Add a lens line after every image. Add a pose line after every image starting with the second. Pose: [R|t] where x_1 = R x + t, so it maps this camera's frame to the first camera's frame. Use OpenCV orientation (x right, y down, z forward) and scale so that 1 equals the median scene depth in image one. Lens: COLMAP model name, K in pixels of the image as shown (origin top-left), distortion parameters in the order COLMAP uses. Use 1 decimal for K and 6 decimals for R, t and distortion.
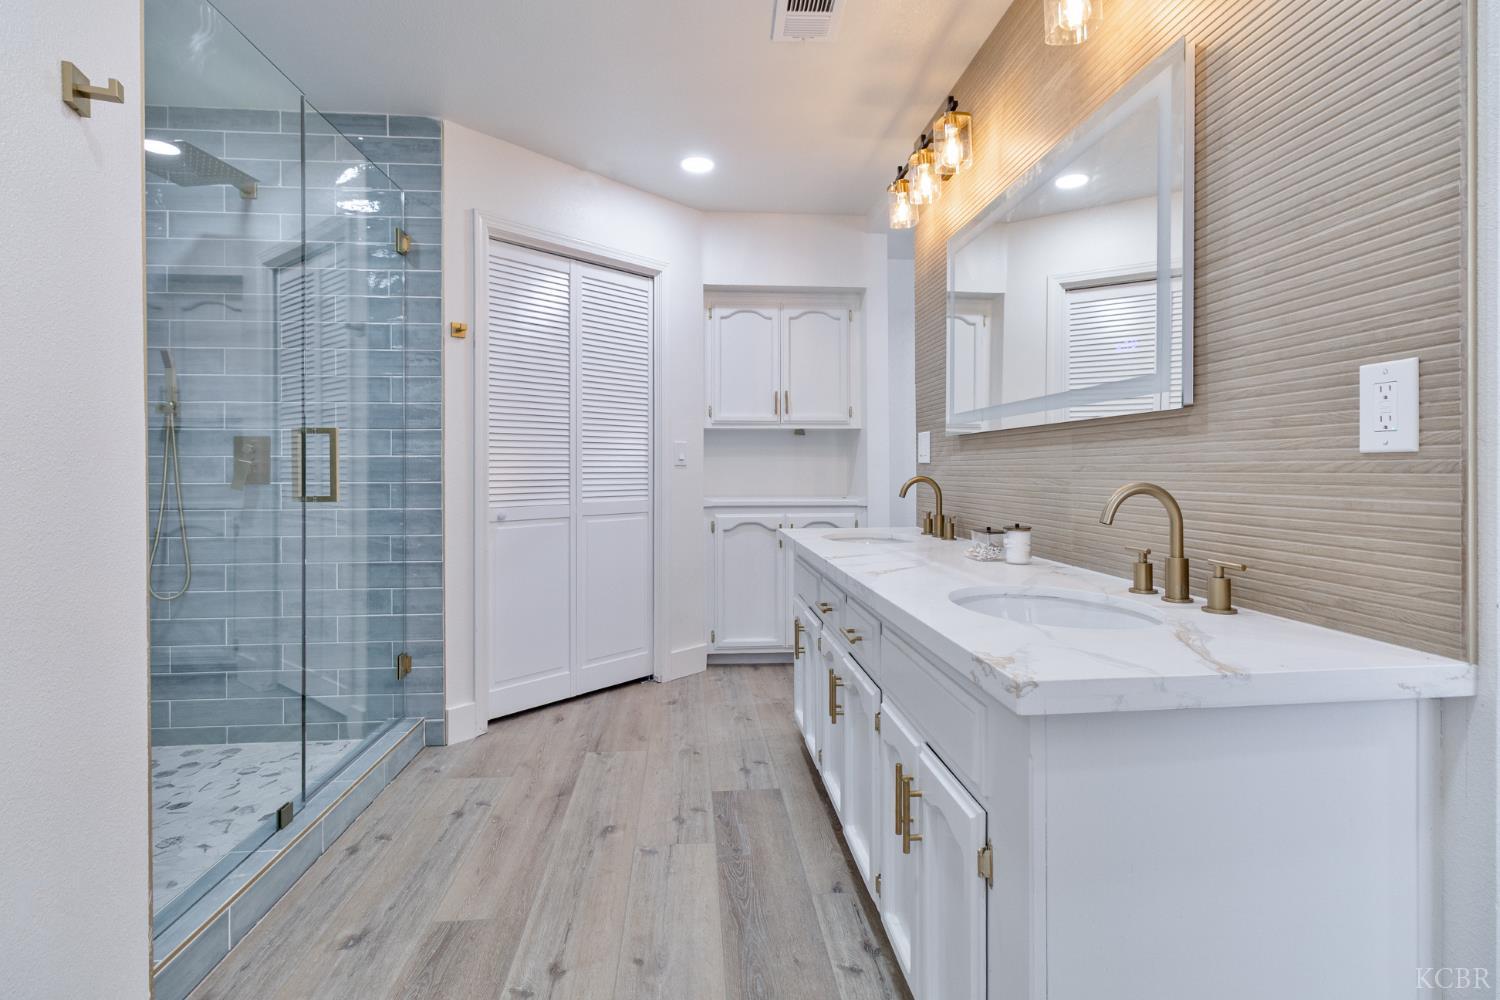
lens RADIAL K [[697.6, 0, 758.8], [0, 697.6, 470.3], [0, 0, 1]] dist [0.003900, 0.001305]
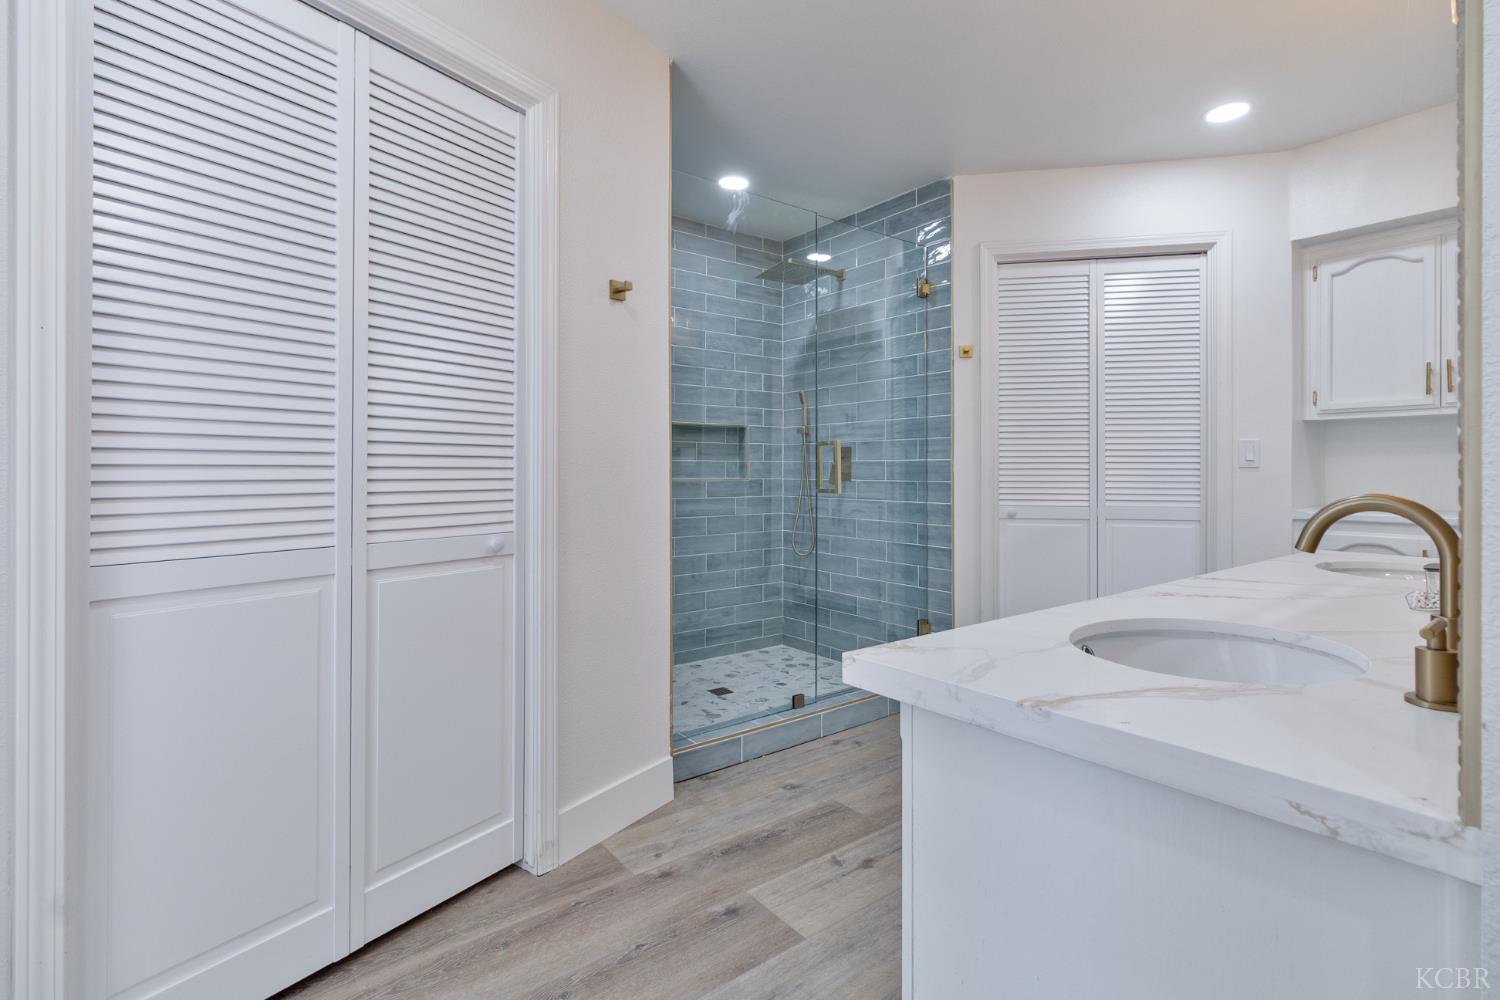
lens RADIAL K [[697.6, 0, 758.8], [0, 697.6, 470.3], [0, 0, 1]] dist [0.003900, 0.001305]
pose [[0.558539, 0.003235, -0.829472, 0.349612], [-0.005113, 0.999987, 0.000457, -0.001048], [0.829463, 0.003986, 0.558548, 0.063742]]
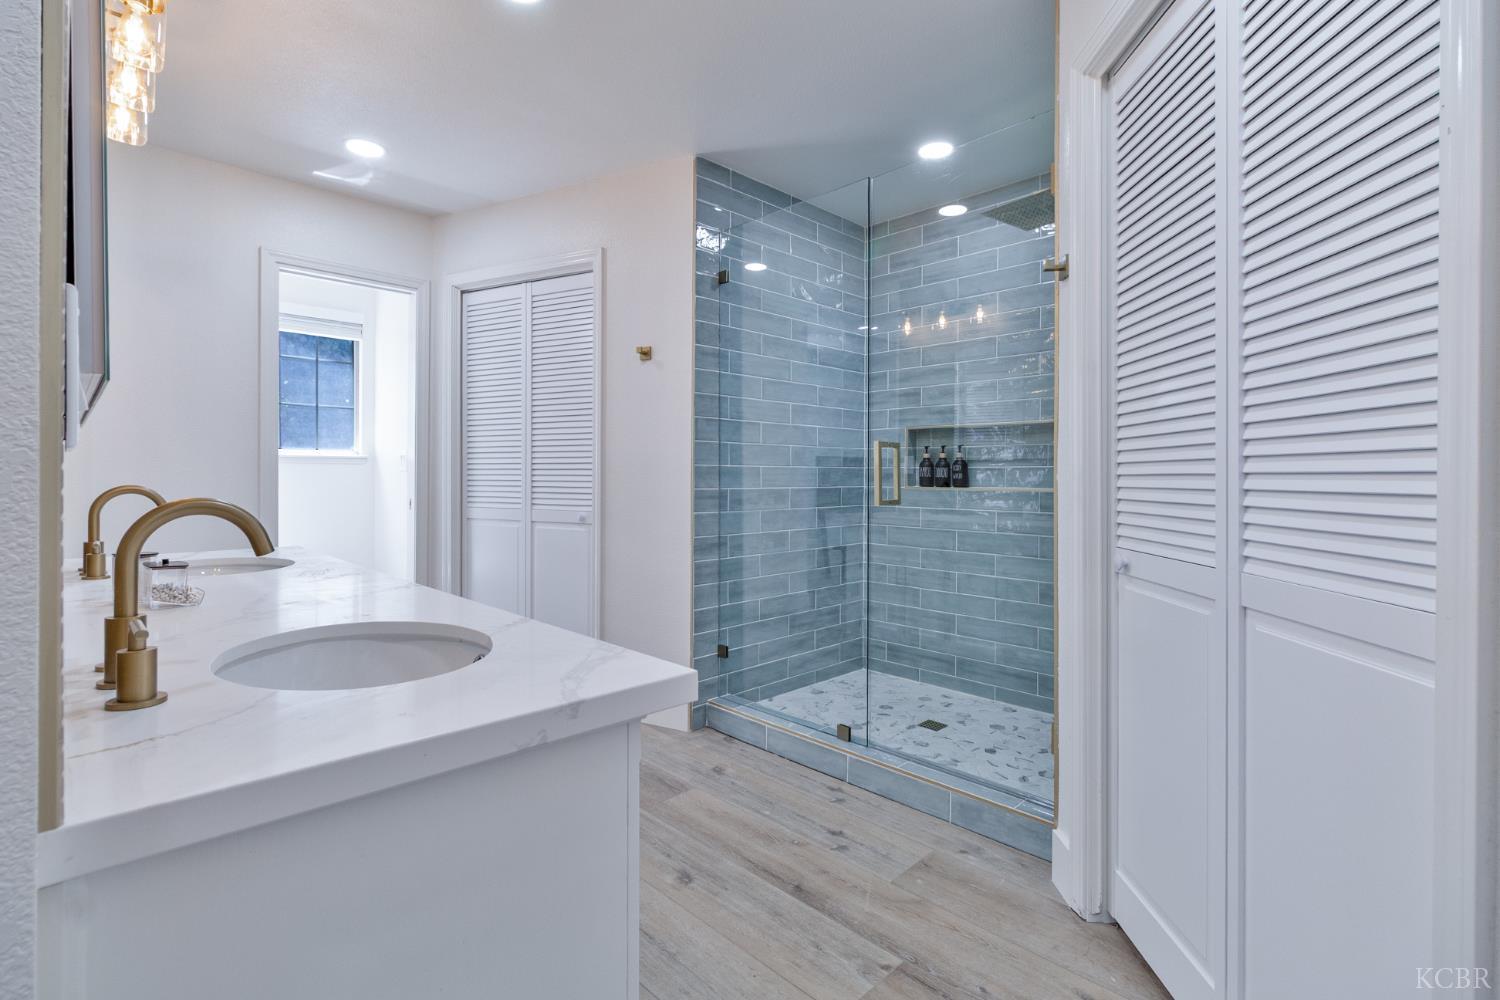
lens RADIAL K [[697.6, 0, 758.8], [0, 697.6, 470.3], [0, 0, 1]] dist [0.003900, 0.001305]
pose [[-0.760770, -0.011069, -0.648927, 0.221851], [-0.002933, 0.999903, -0.013618, 0.005858], [0.649015, -0.008457, -0.760729, 1.289954]]
